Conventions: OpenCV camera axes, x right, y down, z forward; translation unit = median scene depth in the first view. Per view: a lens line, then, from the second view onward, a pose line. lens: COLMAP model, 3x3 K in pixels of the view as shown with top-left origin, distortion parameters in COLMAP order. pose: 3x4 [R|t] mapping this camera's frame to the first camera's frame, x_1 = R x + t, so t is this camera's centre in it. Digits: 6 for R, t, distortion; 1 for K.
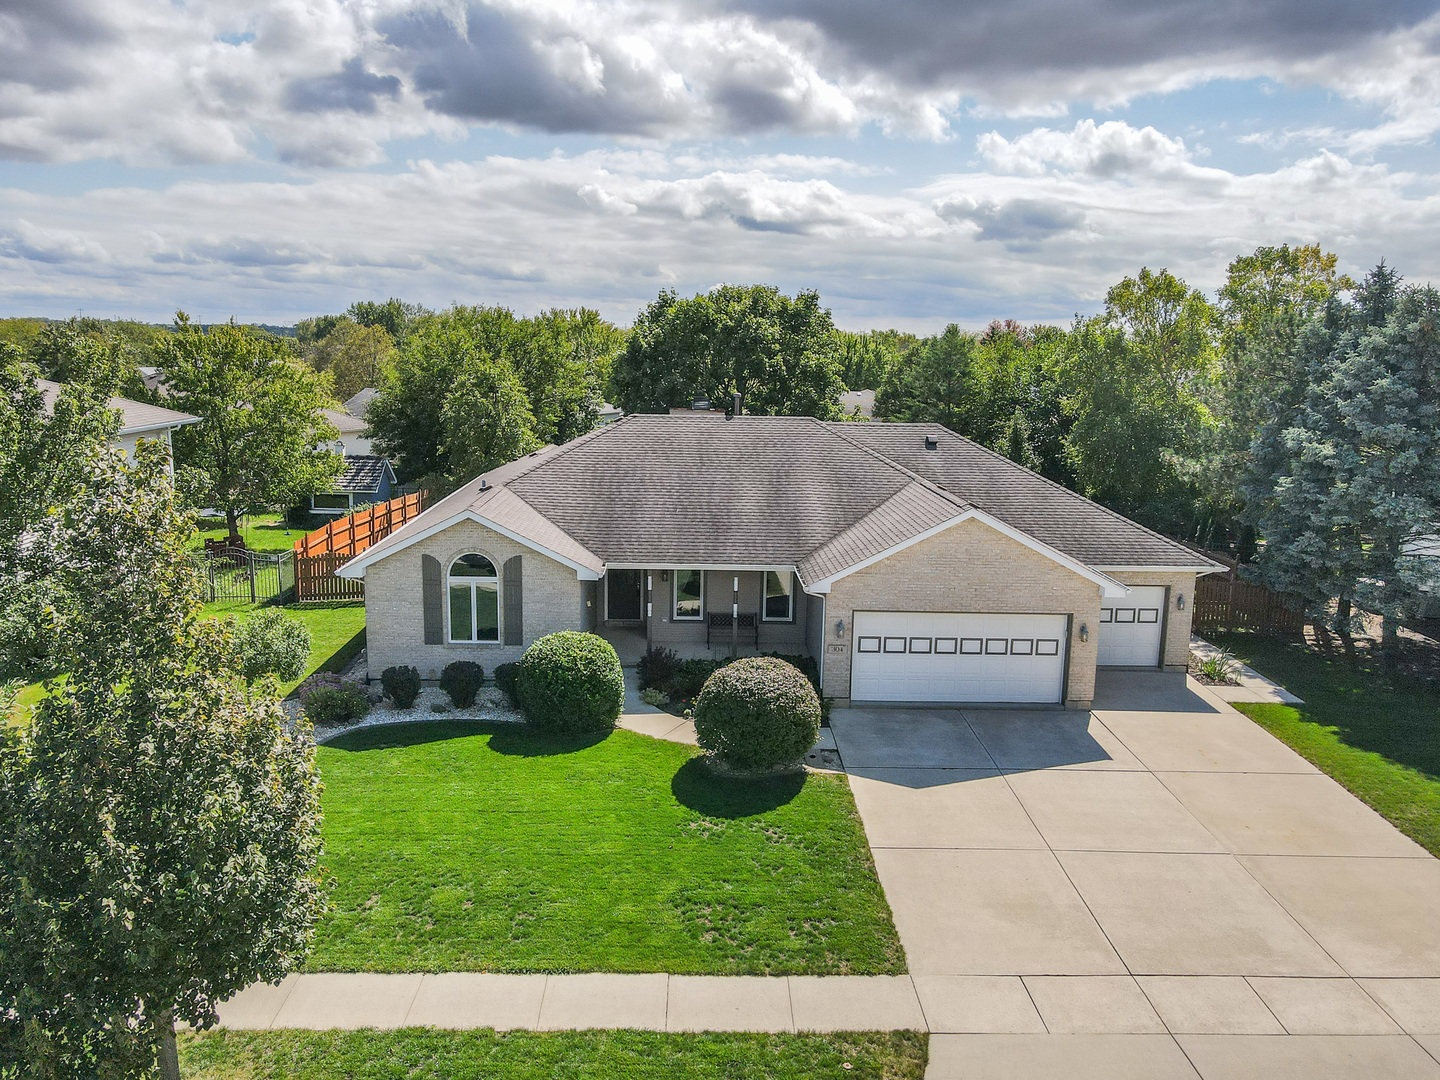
lens RADIAL K [[1080.8, 0, 720.0], [0, 1080.8, 540.0], [0, 0, 1]] dist [-0.001915, 0.002770]
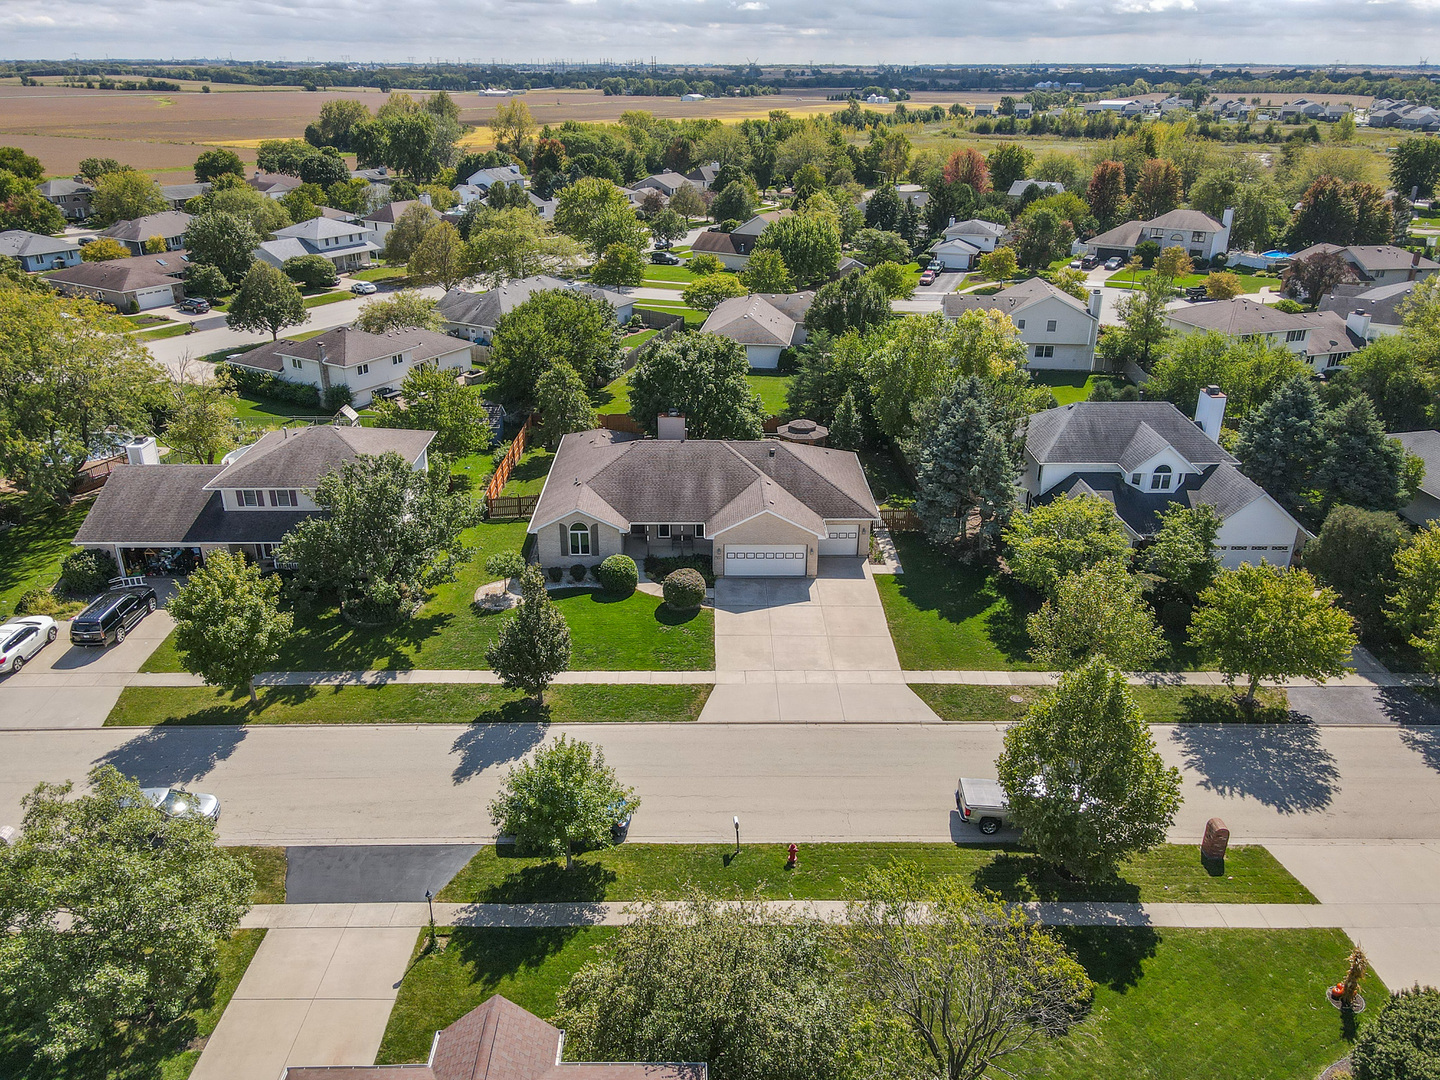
lens RADIAL K [[1080.8, 0, 720.0], [0, 1080.8, 540.0], [0, 0, 1]] dist [-0.001915, 0.002770]
pose [[0.999728, -0.009144, -0.021453, 0.168887], [0.014030, 0.970653, 0.240074, -0.574486], [0.018628, -0.240310, 0.970517, -1.549746]]
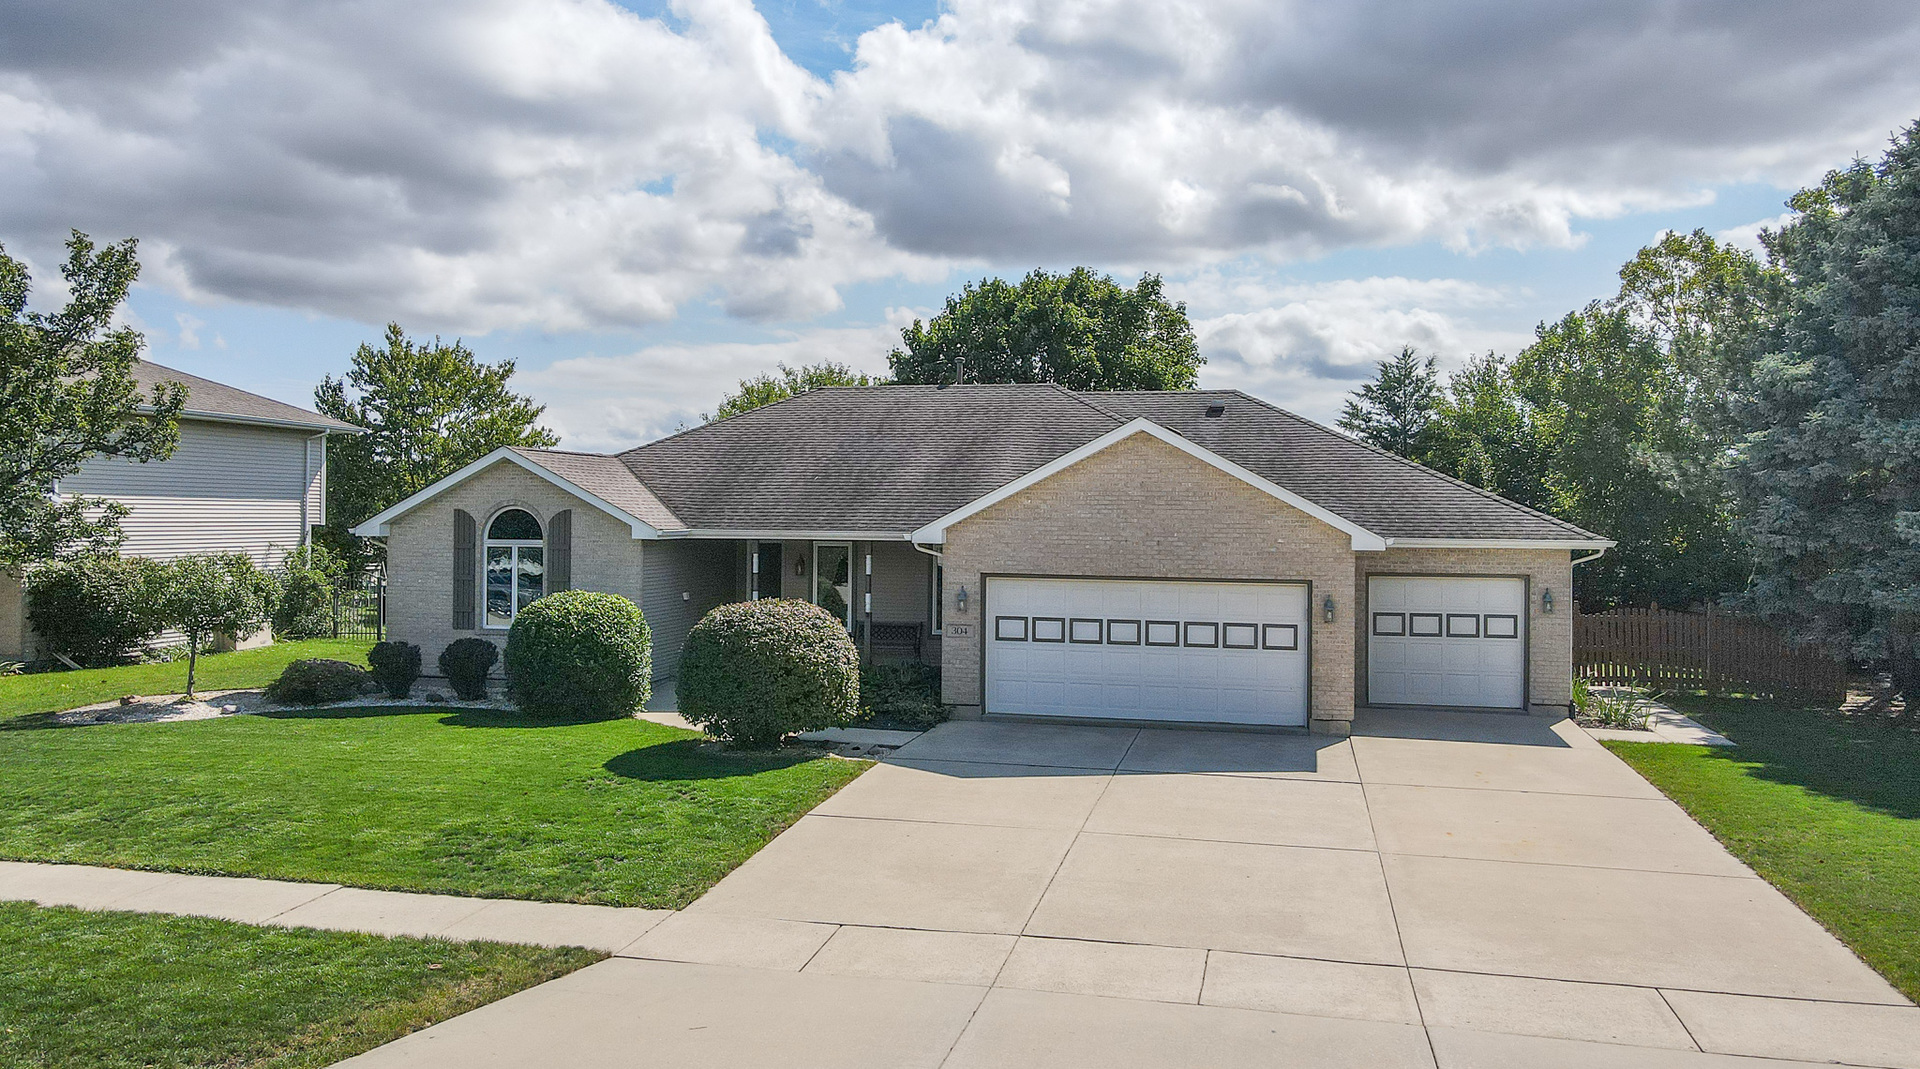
lens RADIAL K [[1418.1, 0, 960.0], [0, 1418.1, 534.5], [0, 0, 1]] dist [0.012293, 0.003819]
pose [[0.967512, -0.007598, -0.252711, 0.336311], [-0.037842, 0.983937, -0.174461, 0.197353], [0.249977, 0.178356, 0.951683, 0.124752]]
